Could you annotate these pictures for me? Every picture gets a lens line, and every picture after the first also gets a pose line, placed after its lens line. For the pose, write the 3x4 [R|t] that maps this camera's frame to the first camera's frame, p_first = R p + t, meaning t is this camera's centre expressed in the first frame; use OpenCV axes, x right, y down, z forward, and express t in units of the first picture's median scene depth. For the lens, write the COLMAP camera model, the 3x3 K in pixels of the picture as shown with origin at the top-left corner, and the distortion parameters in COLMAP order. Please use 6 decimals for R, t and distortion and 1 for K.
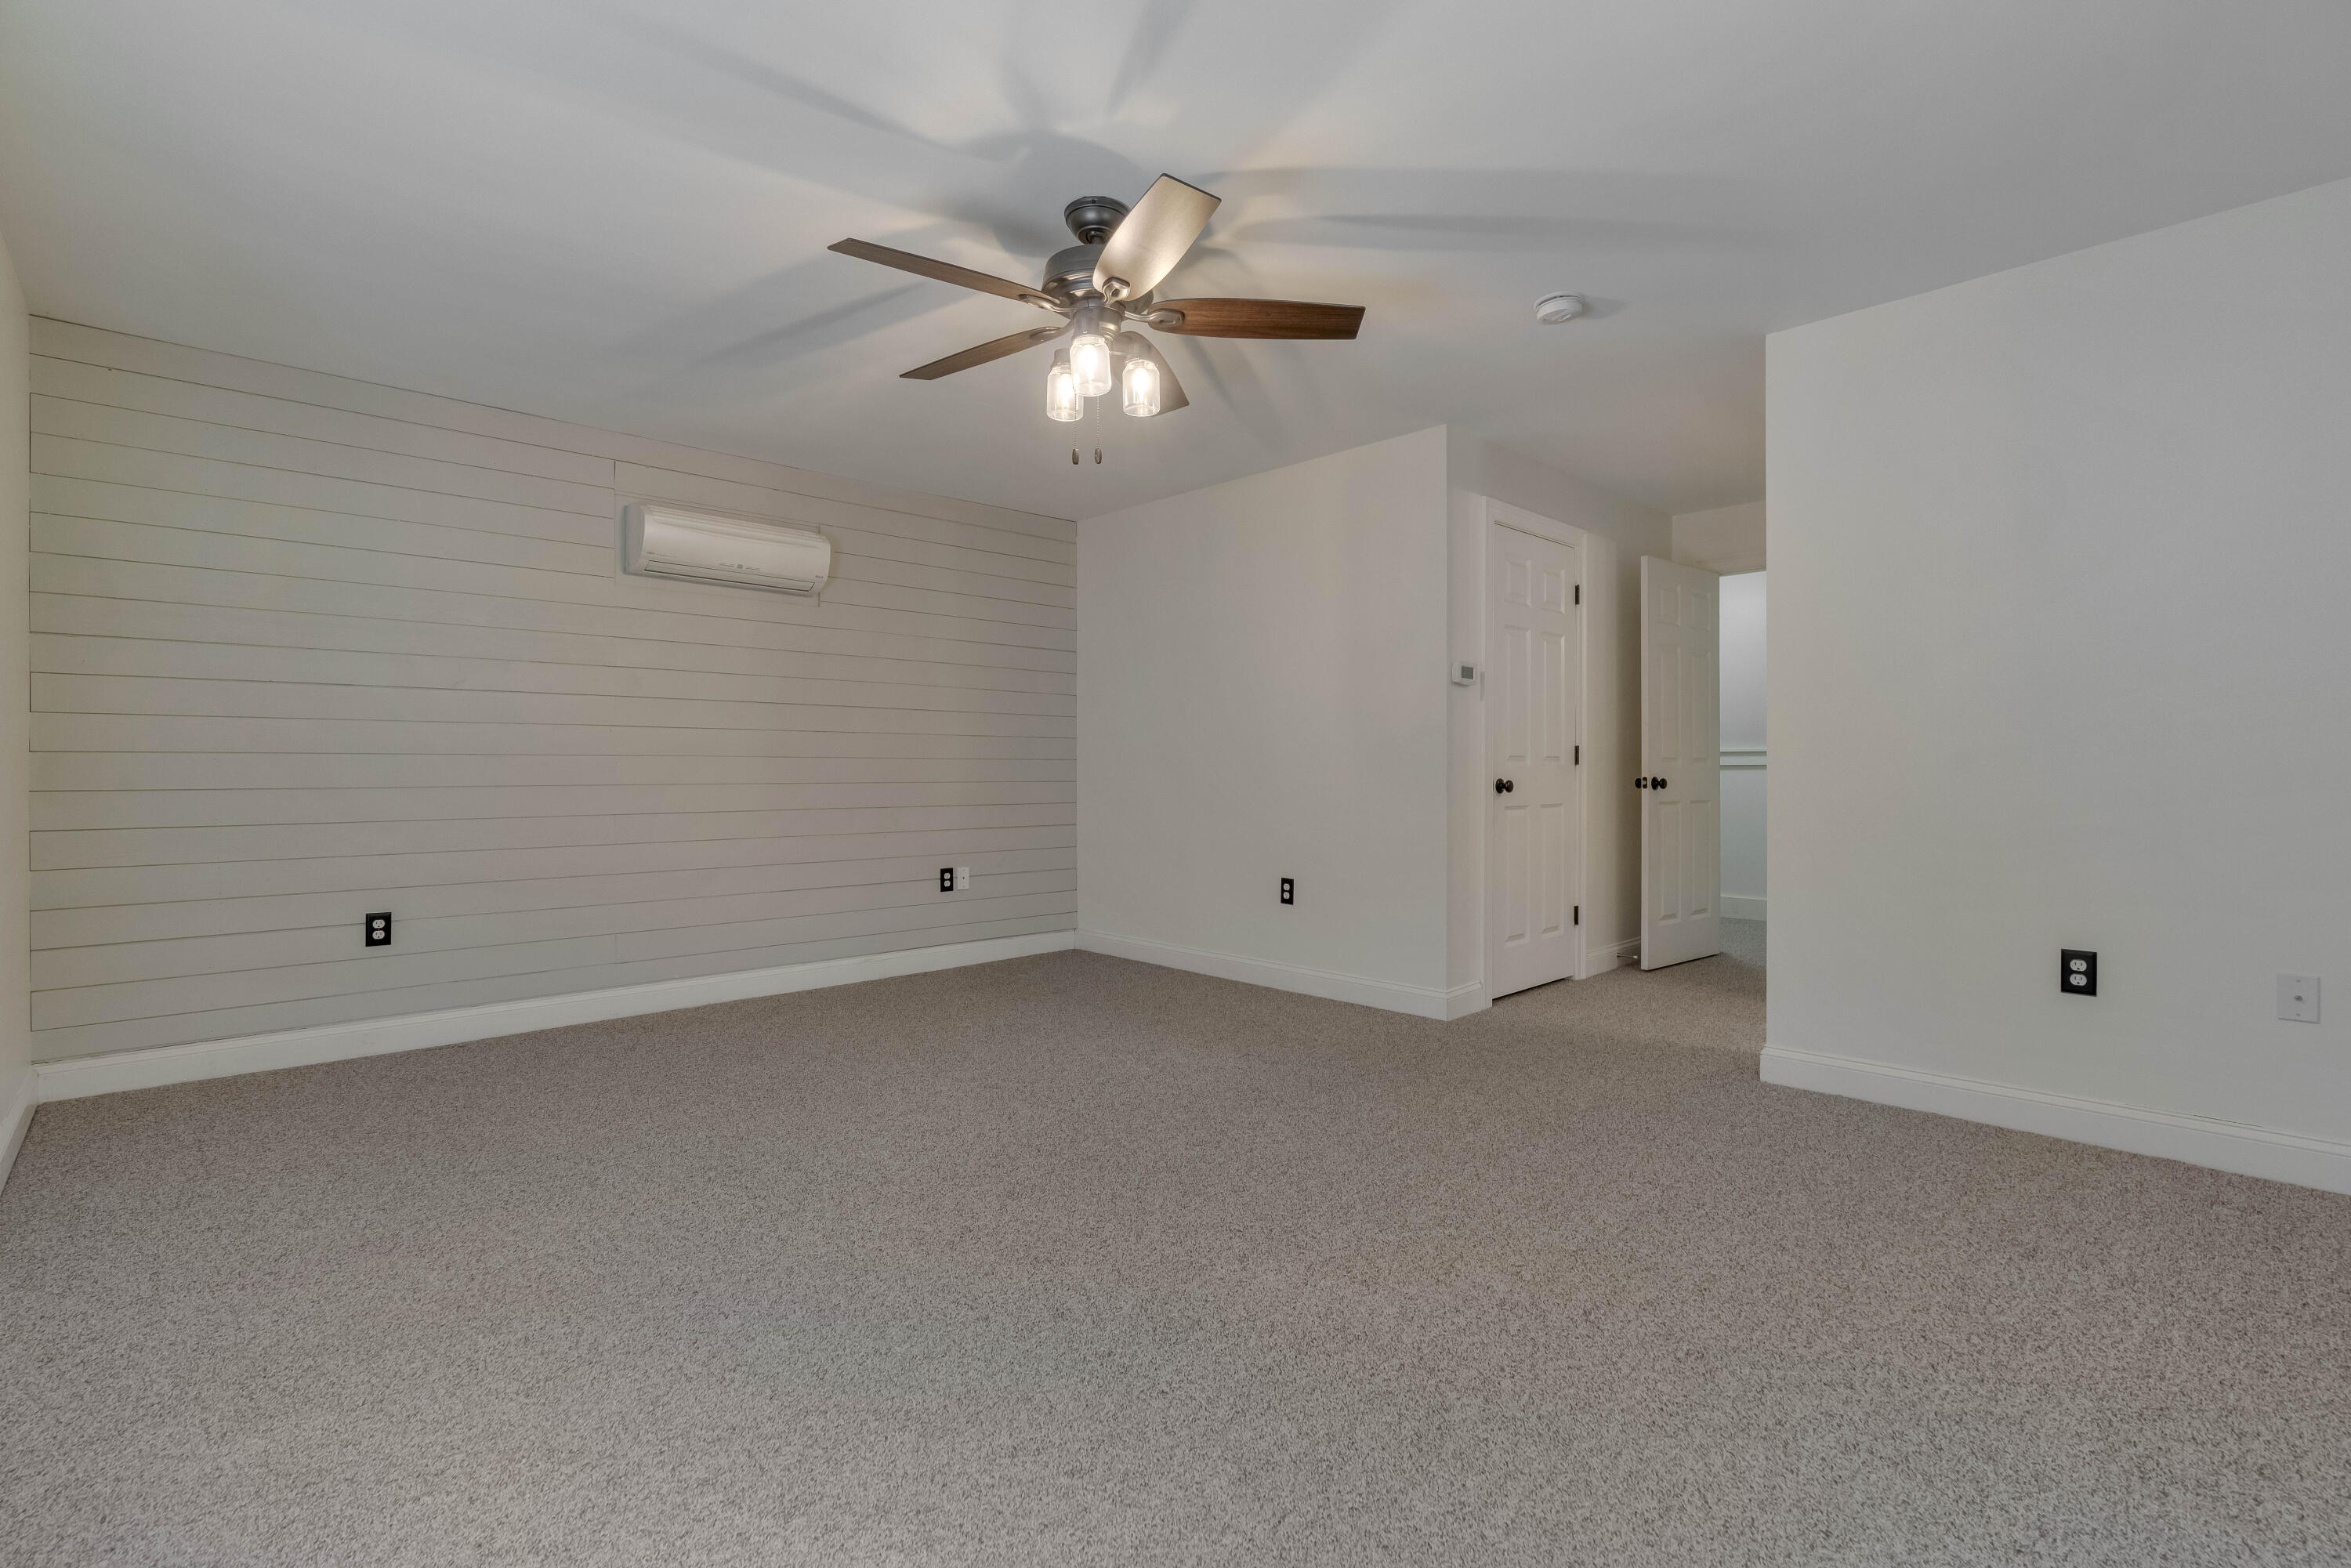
lens RADIAL K [[1058.8, 0, 1185.1], [0, 1058.8, 777.7], [0, 0, 1]] dist [-0.011356, 0.004954]
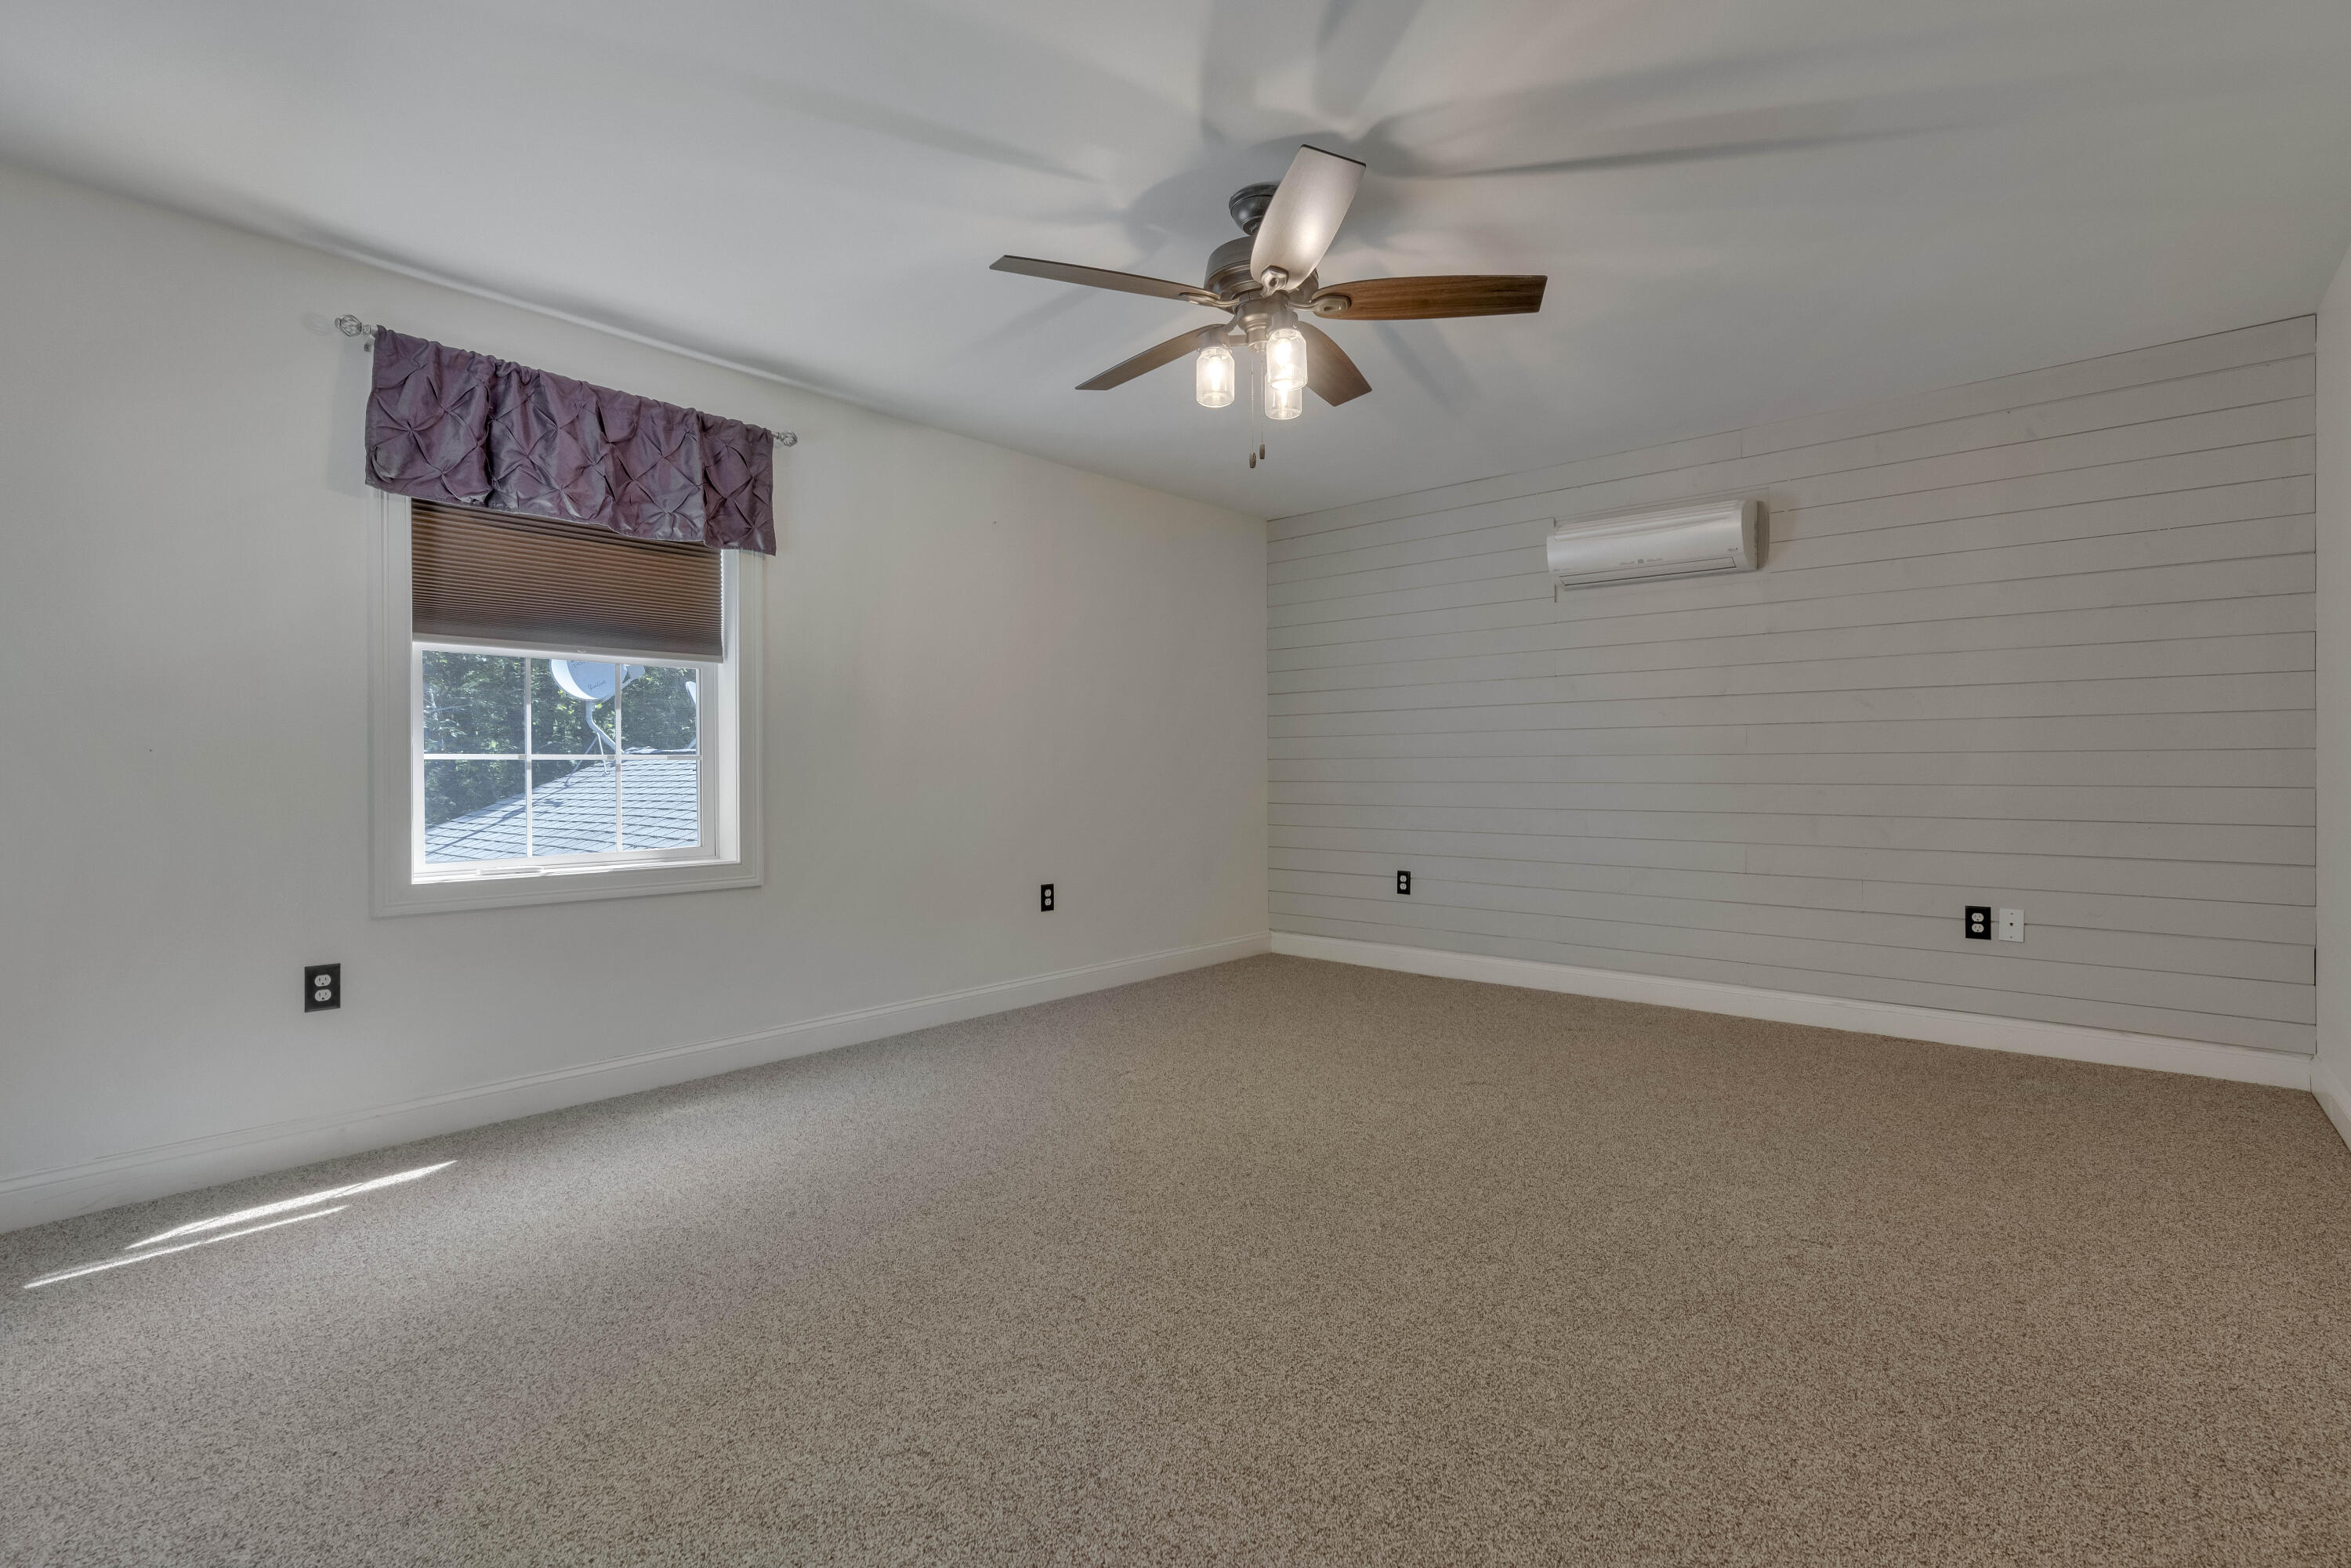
lens RADIAL K [[1058.8, 0, 1186.3], [0, 1058.8, 780.4], [0, 0, 1]] dist [-0.011356, 0.004954]
pose [[0.087463, 0.011595, -0.996100, 0.644388], [-0.002158, 0.999932, 0.011450, -0.008614], [0.996165, 0.001148, 0.087482, 0.608707]]
